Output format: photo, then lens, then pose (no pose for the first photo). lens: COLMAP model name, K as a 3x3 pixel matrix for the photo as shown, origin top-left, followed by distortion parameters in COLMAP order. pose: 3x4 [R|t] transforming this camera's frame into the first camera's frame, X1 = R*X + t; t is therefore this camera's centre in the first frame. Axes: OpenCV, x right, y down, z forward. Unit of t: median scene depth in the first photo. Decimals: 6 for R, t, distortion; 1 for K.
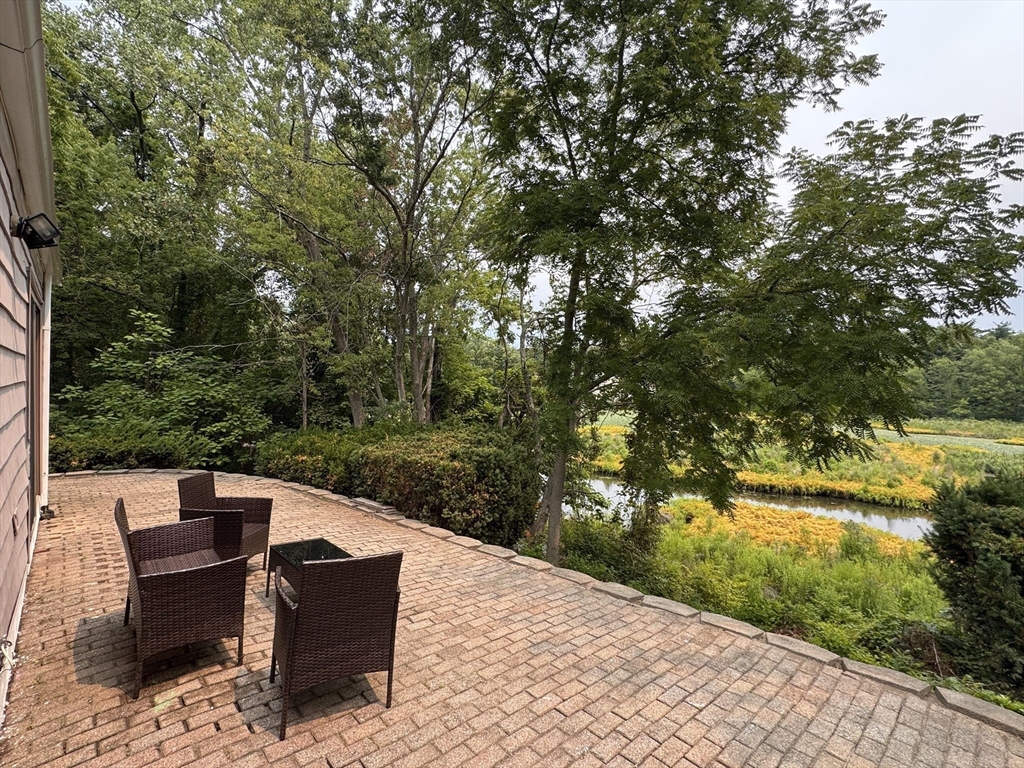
lens RADIAL K [[450.6, 0, 512.0], [0, 450.6, 384.0], [0, 0, 1]] dist [-0.029462, 0.000008]
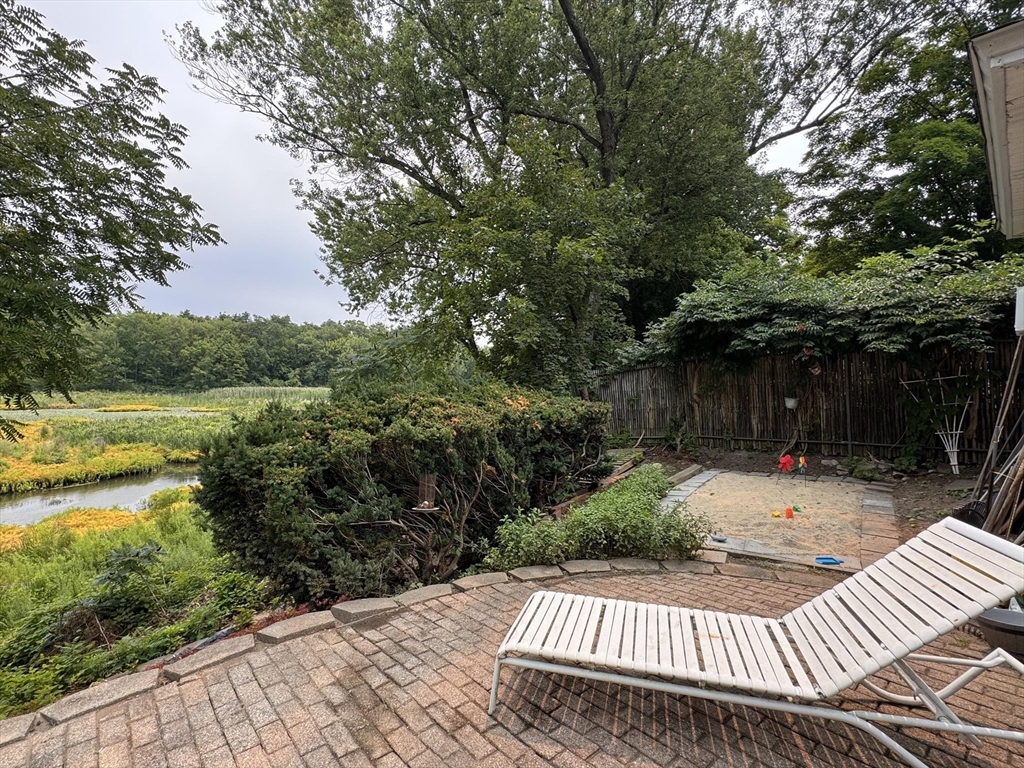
lens RADIAL K [[450.6, 0, 512.0], [0, 450.6, 384.0], [0, 0, 1]] dist [-0.029462, 0.000008]
pose [[-0.029942, -0.037236, 0.998858, -0.011895], [-0.025678, 0.999005, 0.036472, 0.022798], [-0.999222, -0.024557, -0.030868, 0.141195]]
